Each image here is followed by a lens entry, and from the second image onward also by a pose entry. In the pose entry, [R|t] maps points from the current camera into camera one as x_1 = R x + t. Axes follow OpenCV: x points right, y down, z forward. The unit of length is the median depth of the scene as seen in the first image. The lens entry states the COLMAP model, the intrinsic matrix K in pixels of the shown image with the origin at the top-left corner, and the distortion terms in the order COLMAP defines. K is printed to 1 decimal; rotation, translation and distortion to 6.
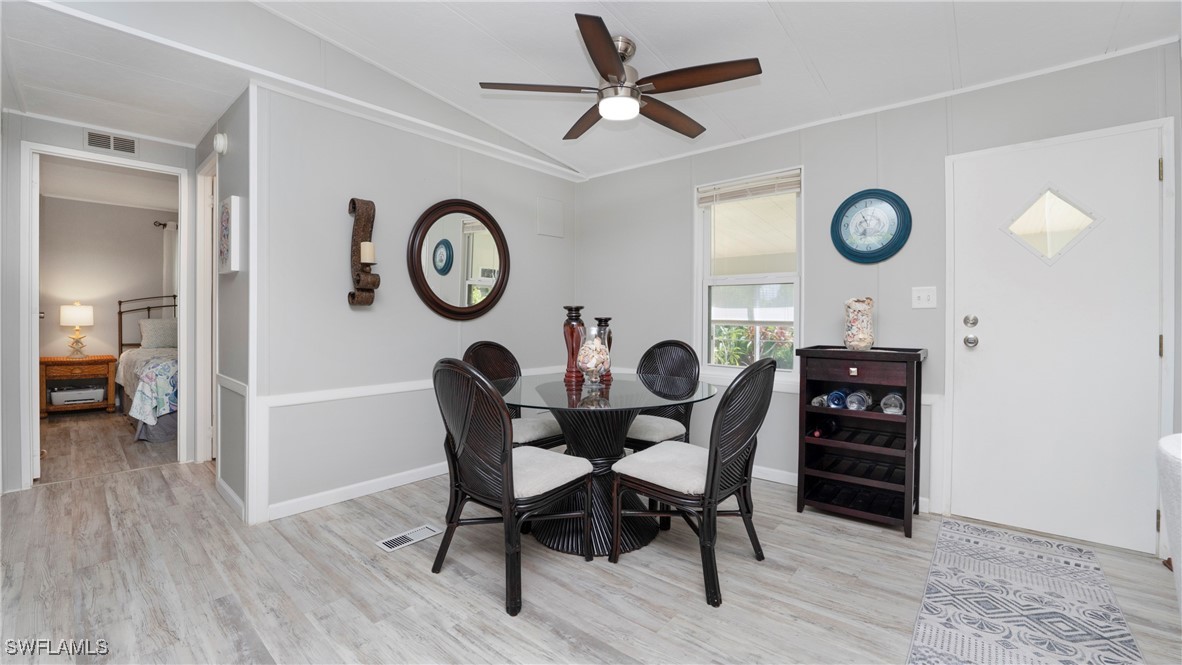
lens RADIAL K [[503.2, 0, 593.2], [0, 503.2, 324.4], [0, 0, 1]] dist [-0.032822, 0.000343]
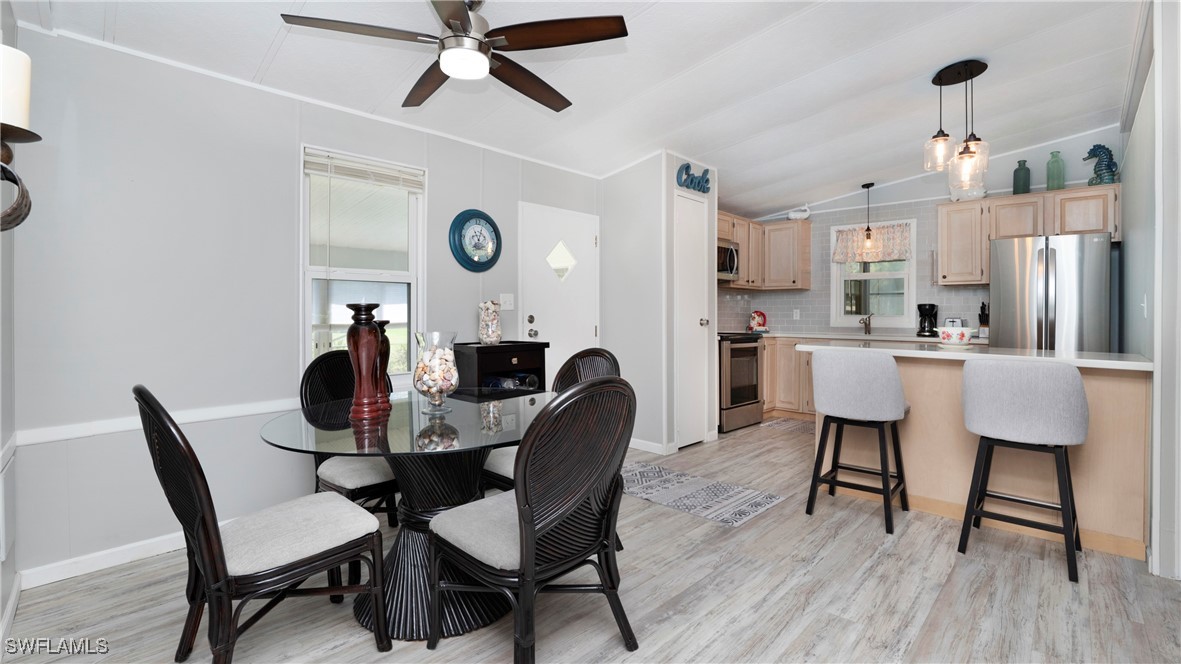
lens RADIAL K [[546.2, 0, 593.1], [0, 546.2, 324.1], [0, 0, 1]] dist [0.000359, -0.000128]
pose [[0.058280, -0.020703, 0.998086, -0.824590], [0.008638, 0.999758, 0.020233, -0.023771], [-0.998263, 0.007443, 0.058444, 0.719859]]
